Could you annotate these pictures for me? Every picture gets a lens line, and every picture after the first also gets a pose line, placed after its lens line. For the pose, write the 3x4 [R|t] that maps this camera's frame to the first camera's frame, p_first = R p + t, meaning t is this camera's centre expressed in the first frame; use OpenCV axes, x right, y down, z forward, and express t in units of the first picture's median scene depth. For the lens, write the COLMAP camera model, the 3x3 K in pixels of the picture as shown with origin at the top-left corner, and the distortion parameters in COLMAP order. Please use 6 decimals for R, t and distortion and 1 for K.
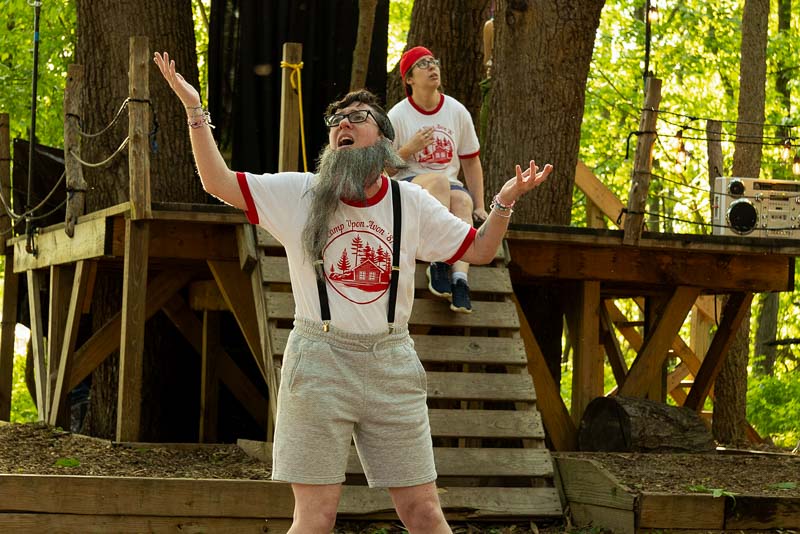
lens RADIAL K [[2094.1, 0, 400.0], [0, 2094.1, 267.0], [0, 0, 1]] dist [0.010034, -0.295660]
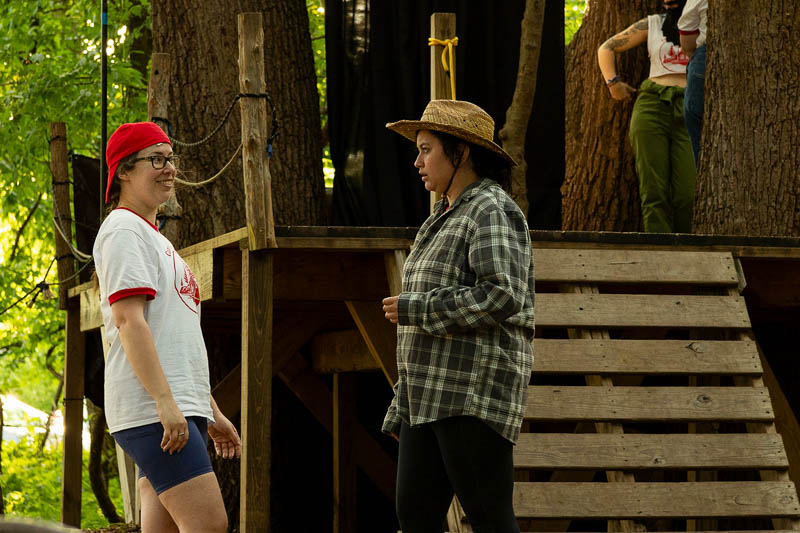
lens RADIAL K [[3030.2, 0, 359.4], [0, 3030.2, 268.5], [0, 0, 1]] dist [-0.075518, 1.820341]
pose [[0.997242, -0.037432, -0.064083, -0.016663], [0.035987, 0.999074, -0.023568, 0.011605], [0.064906, 0.021197, 0.997666, -0.106141]]
